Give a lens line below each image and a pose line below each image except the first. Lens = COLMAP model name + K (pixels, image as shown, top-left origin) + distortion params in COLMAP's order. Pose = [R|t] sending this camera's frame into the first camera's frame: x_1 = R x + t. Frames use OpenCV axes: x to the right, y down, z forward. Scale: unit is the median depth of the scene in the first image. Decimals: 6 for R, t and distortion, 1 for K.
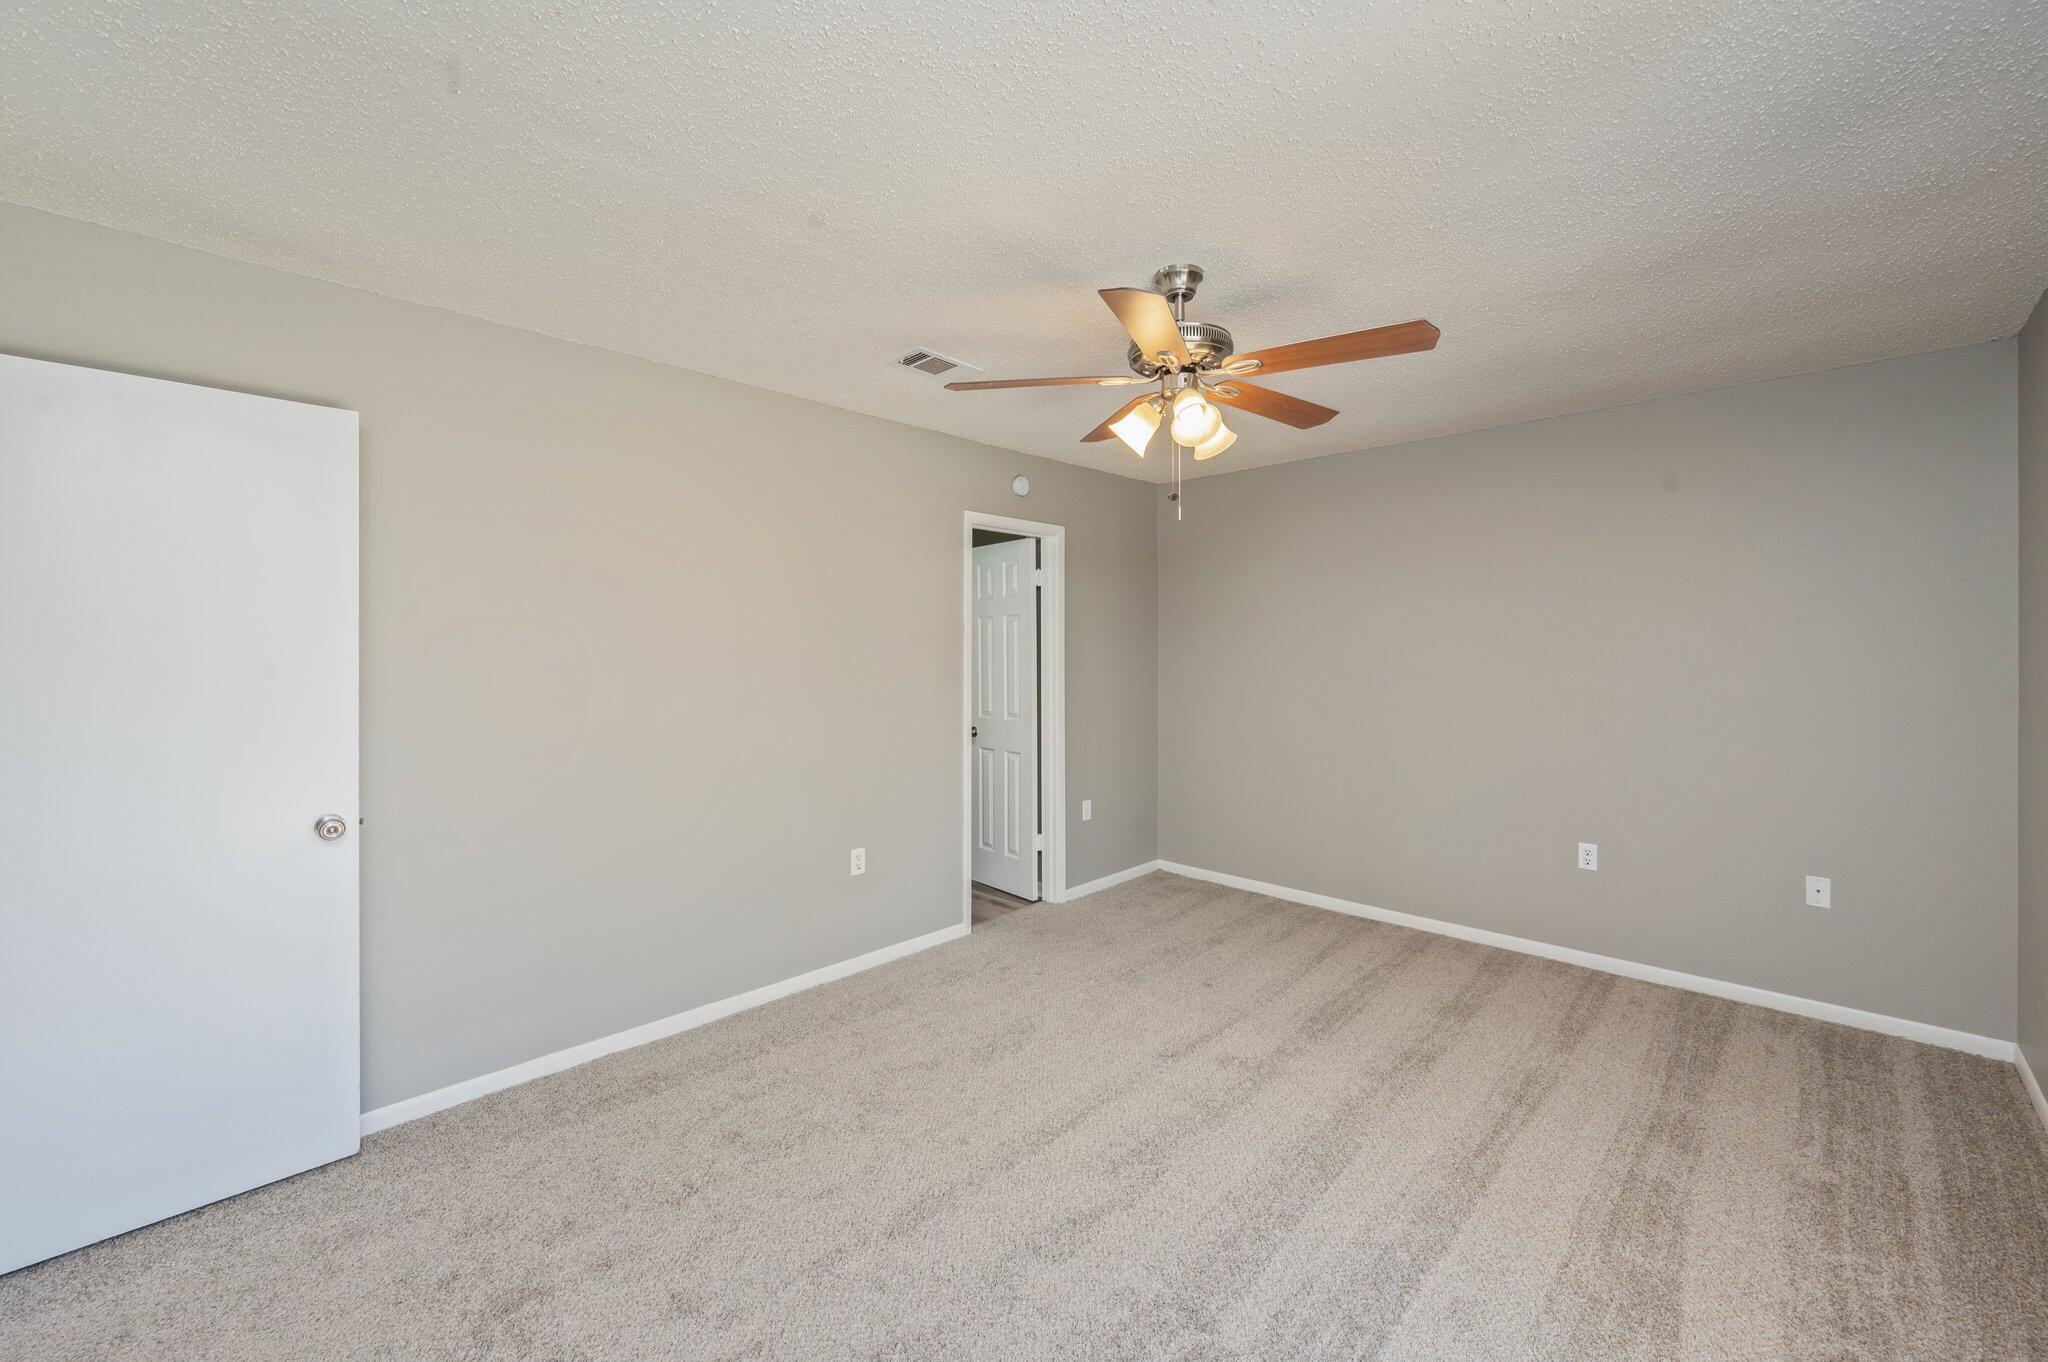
lens RADIAL K [[817.1, 0, 1025.2], [0, 817.1, 666.1], [0, 0, 1]] dist [0.001493, -0.000306]
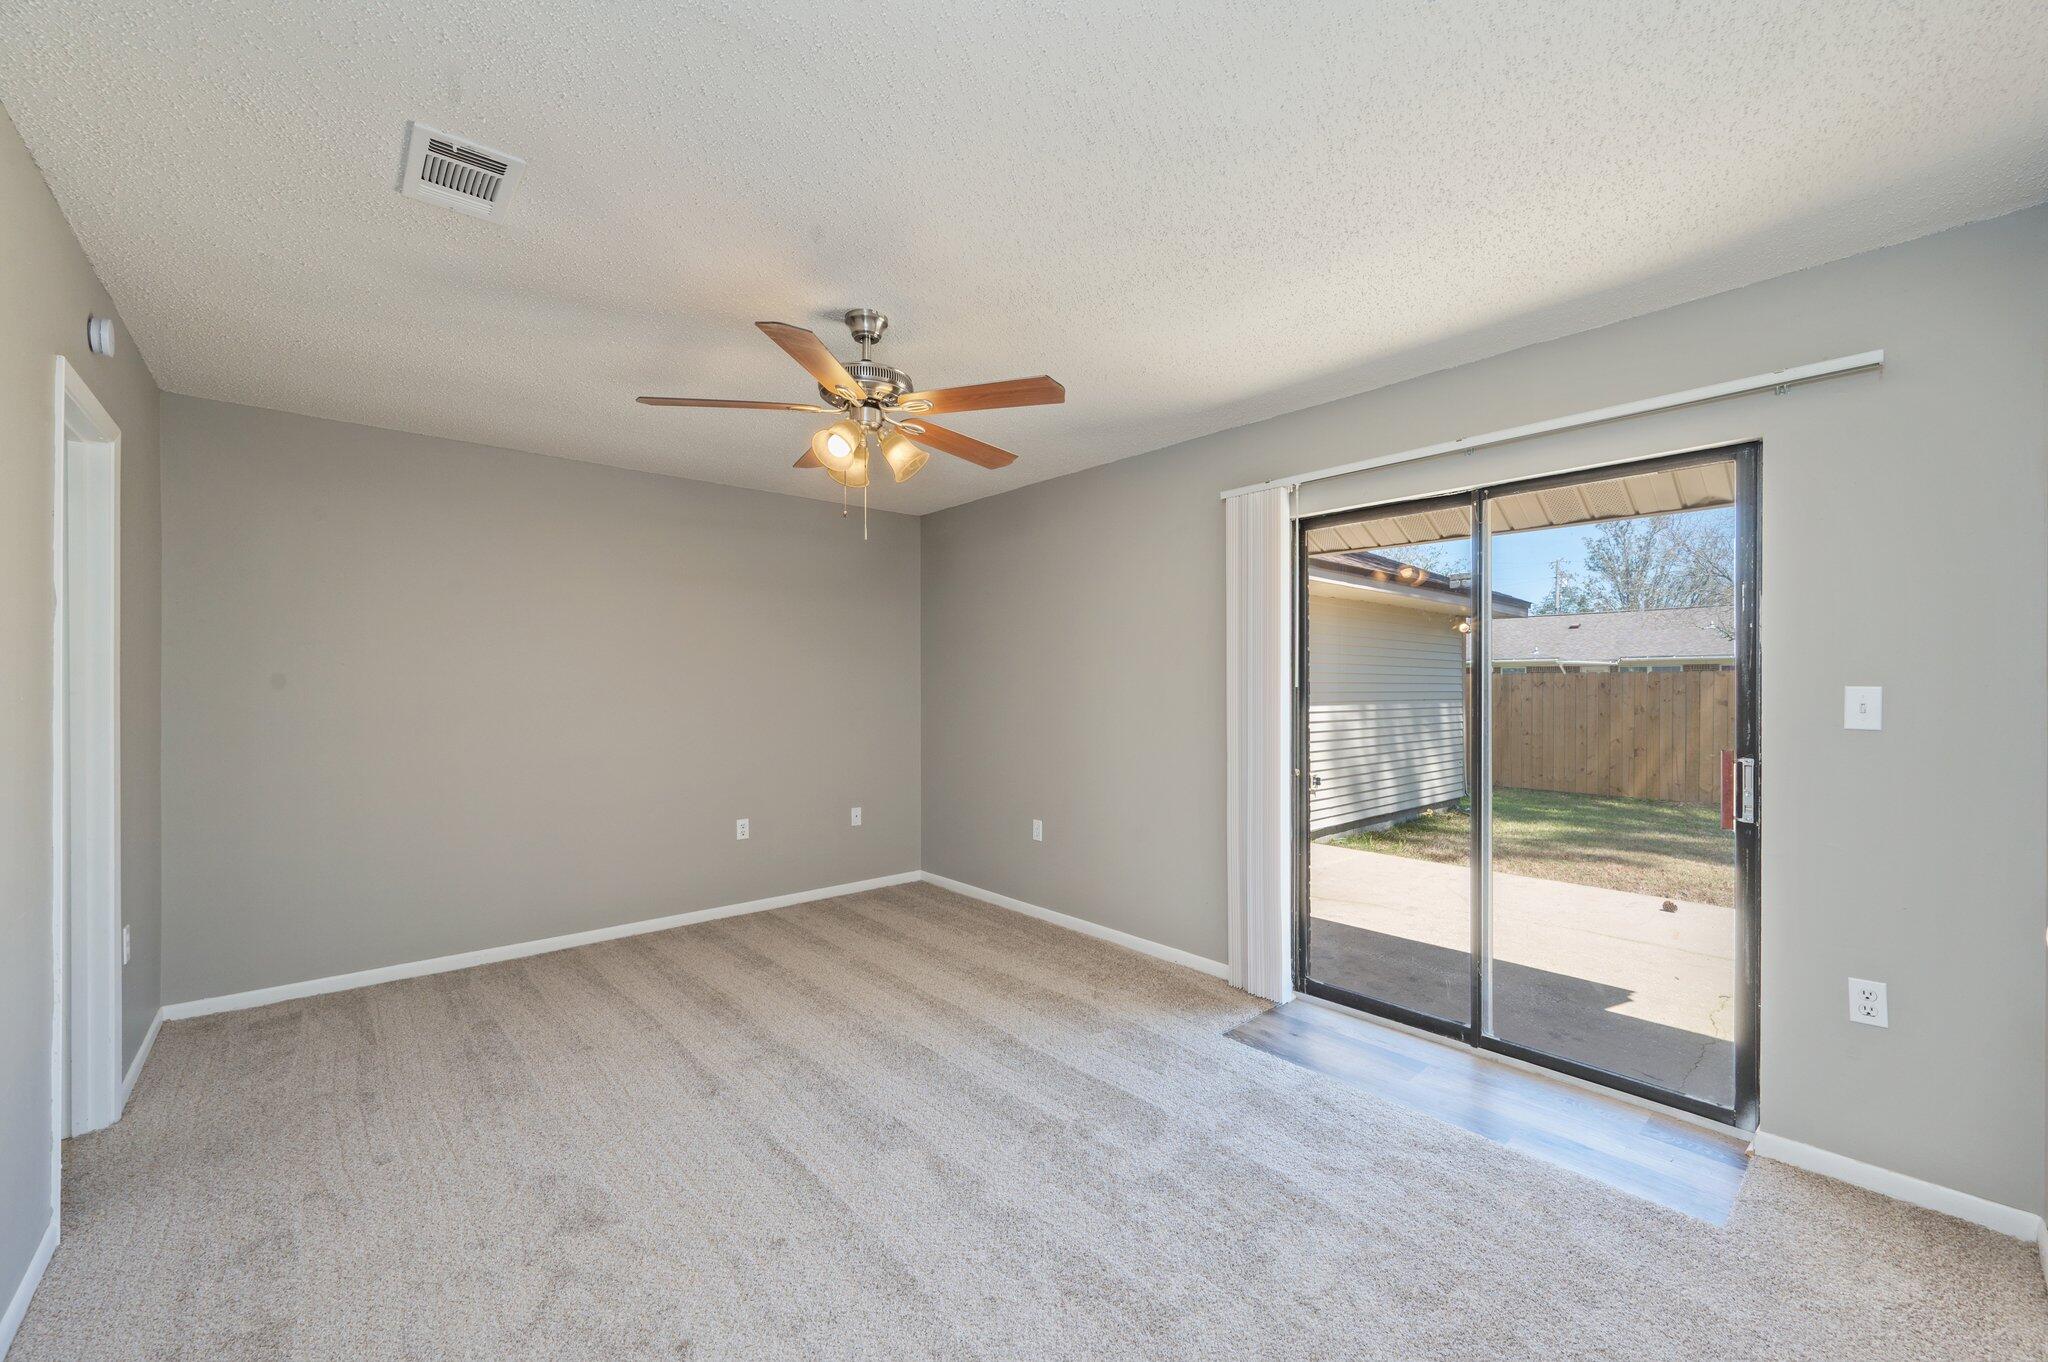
lens RADIAL K [[817.1, 0, 1026.4], [0, 817.1, 687.4], [0, 0, 1]] dist [0.001493, -0.000306]
pose [[0.056374, 0.006403, 0.998389, -0.663360], [0.018667, 0.999798, -0.007466, 0.026371], [-0.998235, 0.019058, 0.056243, 0.522743]]
